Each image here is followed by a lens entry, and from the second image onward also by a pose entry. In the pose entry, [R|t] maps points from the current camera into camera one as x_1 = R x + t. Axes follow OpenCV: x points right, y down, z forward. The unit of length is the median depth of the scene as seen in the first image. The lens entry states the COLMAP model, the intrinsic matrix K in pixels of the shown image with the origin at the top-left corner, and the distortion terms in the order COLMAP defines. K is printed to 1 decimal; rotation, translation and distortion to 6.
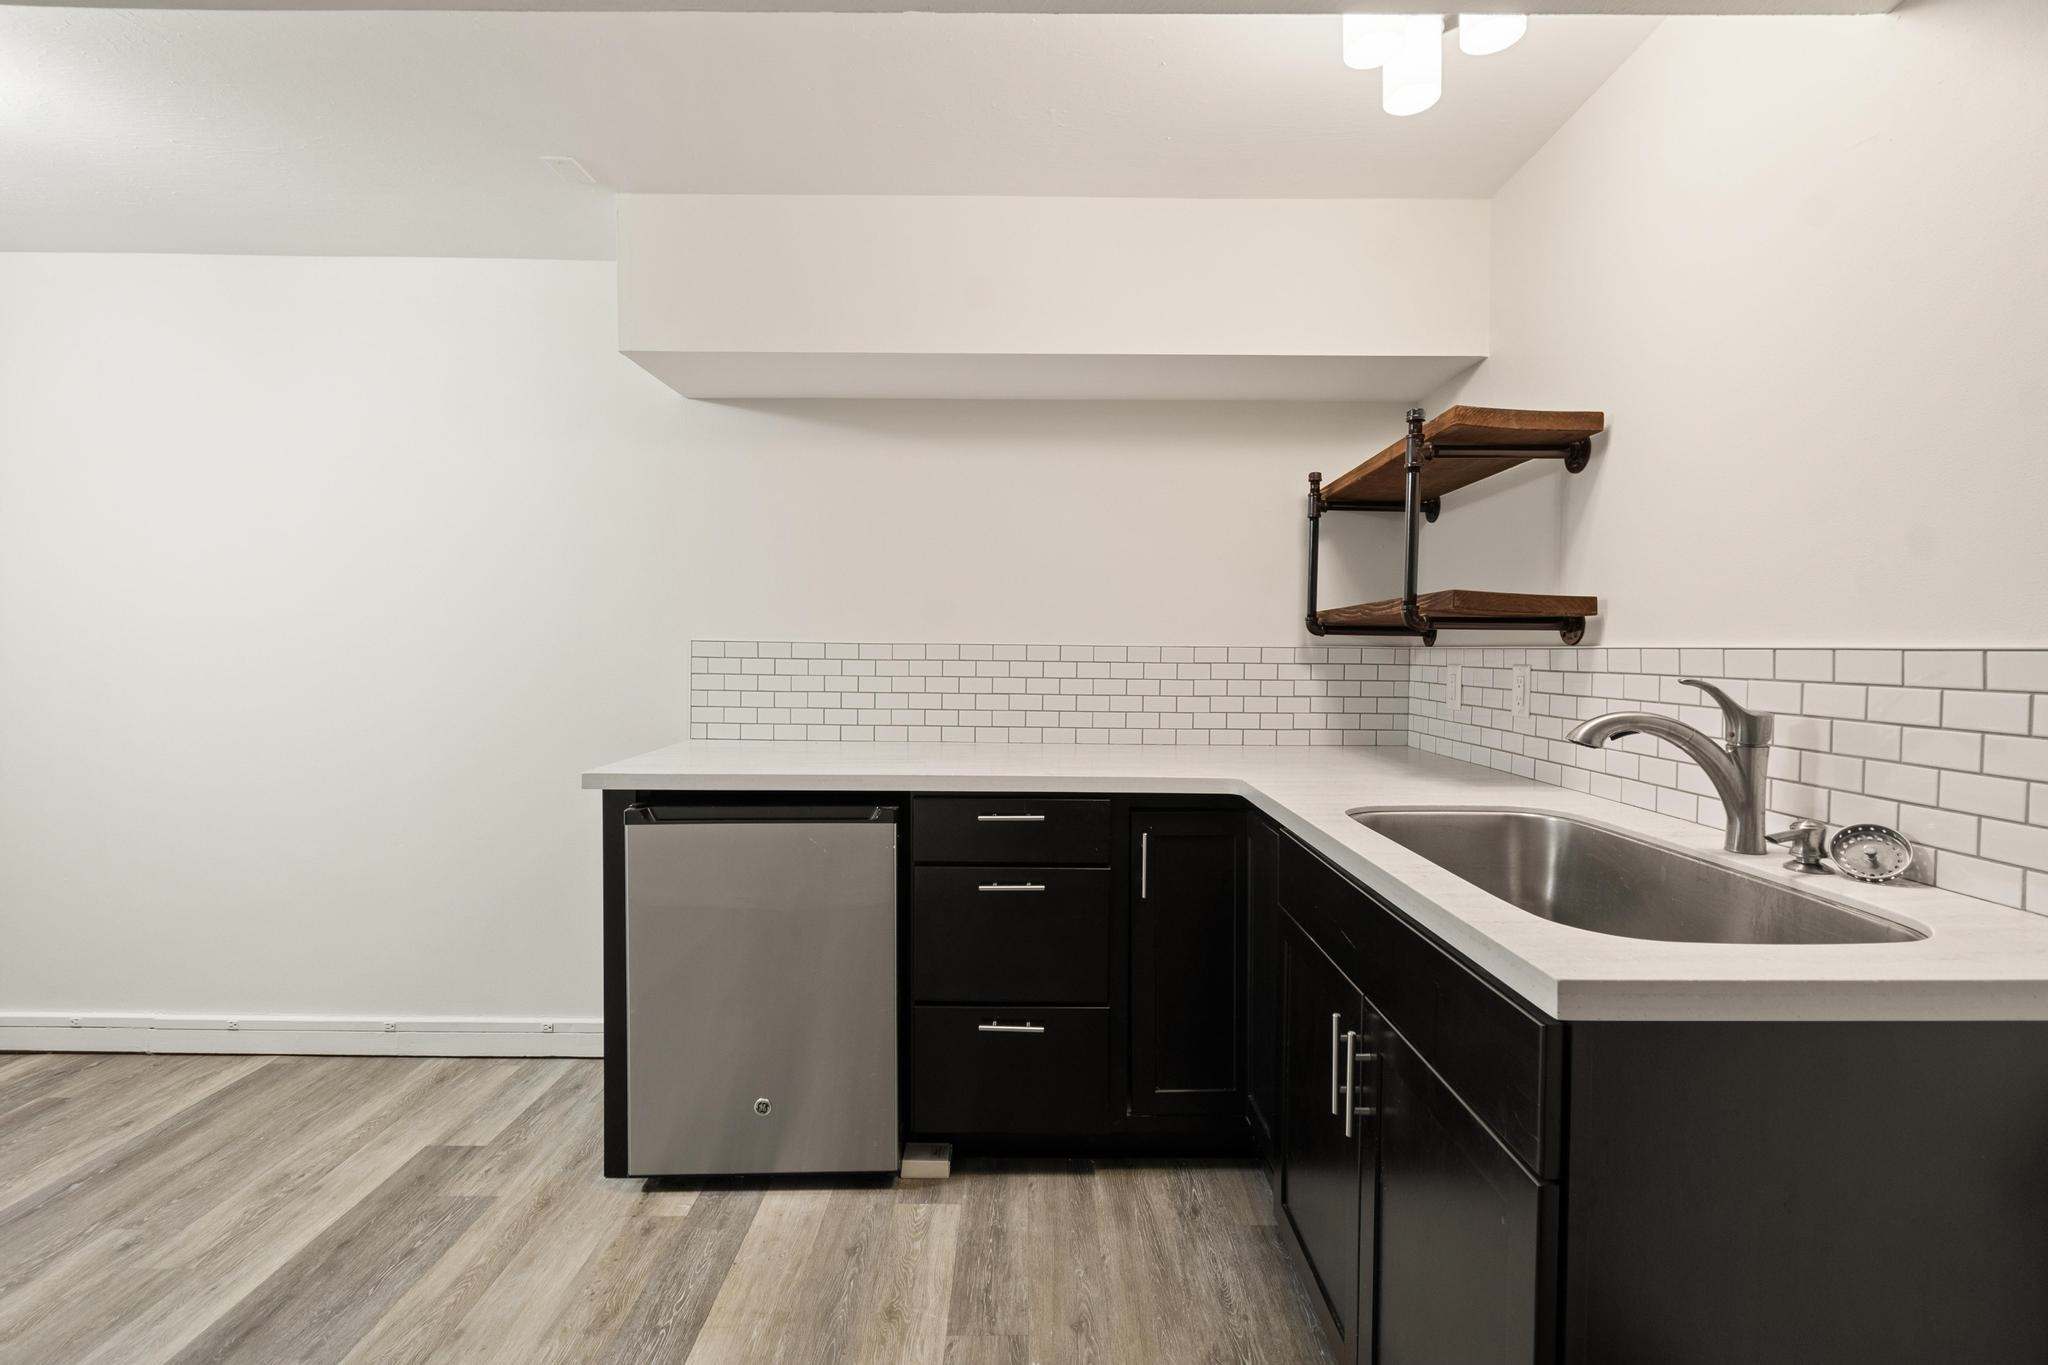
lens RADIAL K [[926.3, 0, 1032.4], [0, 926.3, 674.8], [0, 0, 1]] dist [0.004143, -0.001069]
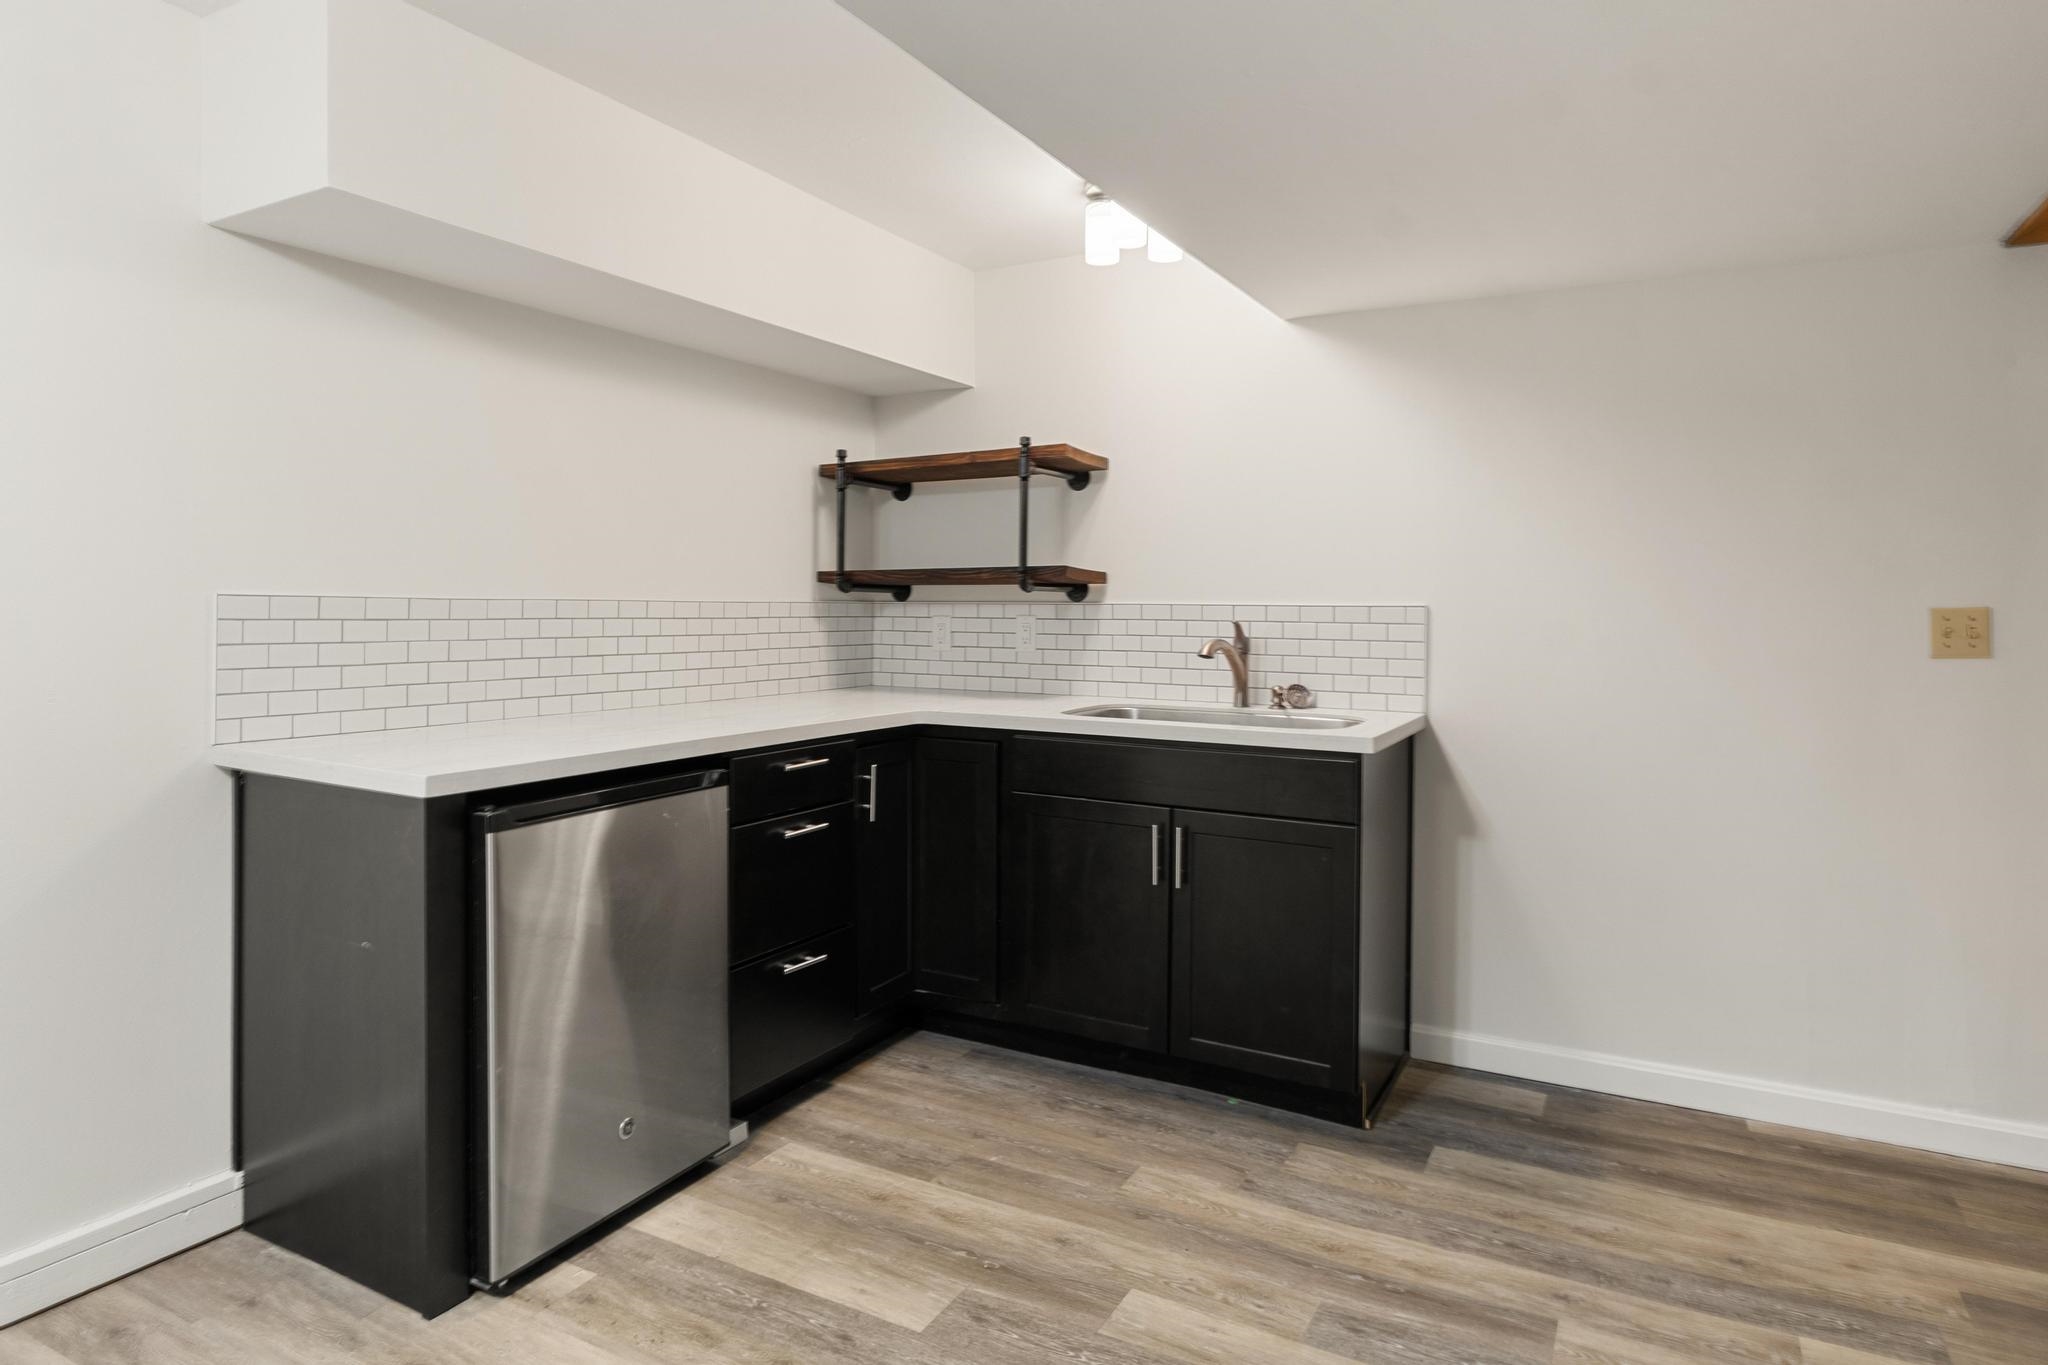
lens RADIAL K [[1146.2, 0, 1104.3], [0, 1146.2, 604.6], [0, 0, 1]] dist [0.004316, -0.003723]
pose [[0.454298, -0.004095, 0.890840, -0.990209], [0.022856, 0.999714, -0.007060, -0.012009], [-0.890557, 0.023568, 0.454262, 0.084256]]
